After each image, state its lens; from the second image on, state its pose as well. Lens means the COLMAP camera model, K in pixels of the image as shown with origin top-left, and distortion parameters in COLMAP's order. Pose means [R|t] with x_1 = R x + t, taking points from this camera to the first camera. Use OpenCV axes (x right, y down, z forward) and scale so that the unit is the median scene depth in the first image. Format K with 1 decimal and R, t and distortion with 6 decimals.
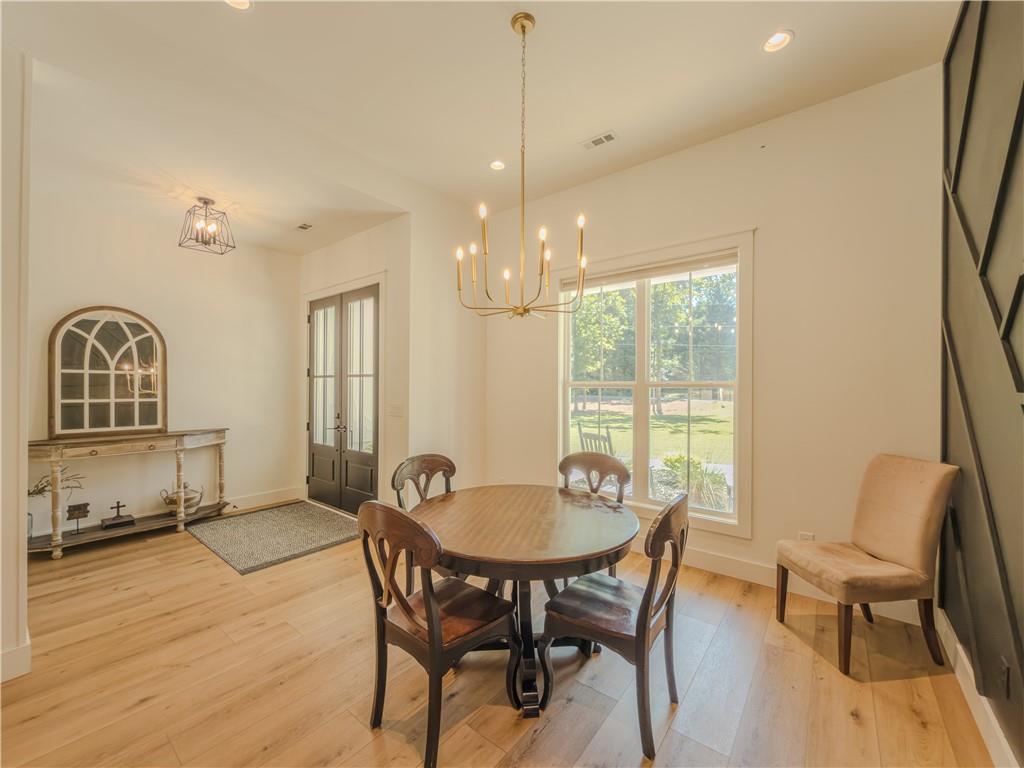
lens RADIAL K [[410.7, 0, 513.4], [0, 410.7, 385.4], [0, 0, 1]] dist [-0.001895, -0.000965]
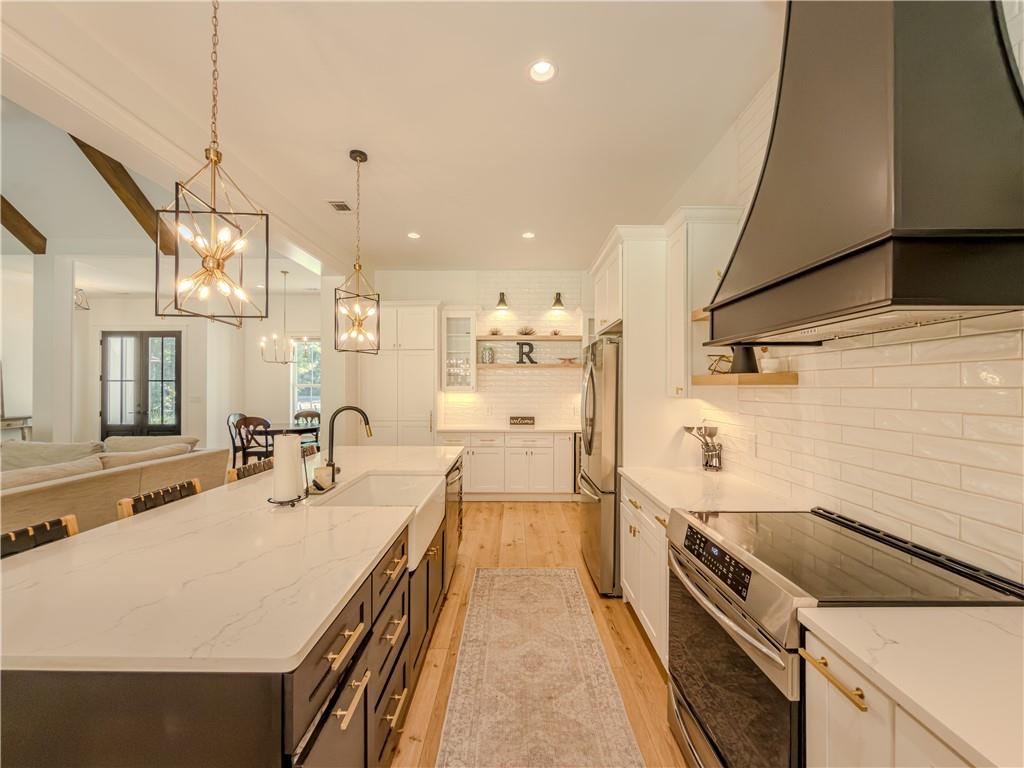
lens RADIAL K [[410.7, 0, 511.3], [0, 410.7, 385.1], [0, 0, 1]] dist [-0.001895, -0.000965]
pose [[0.787596, -0.001057, 0.616191, -0.250722], [0.005471, 0.999971, -0.005277, 0.010857], [-0.616168, 0.007527, 0.787579, -1.164704]]
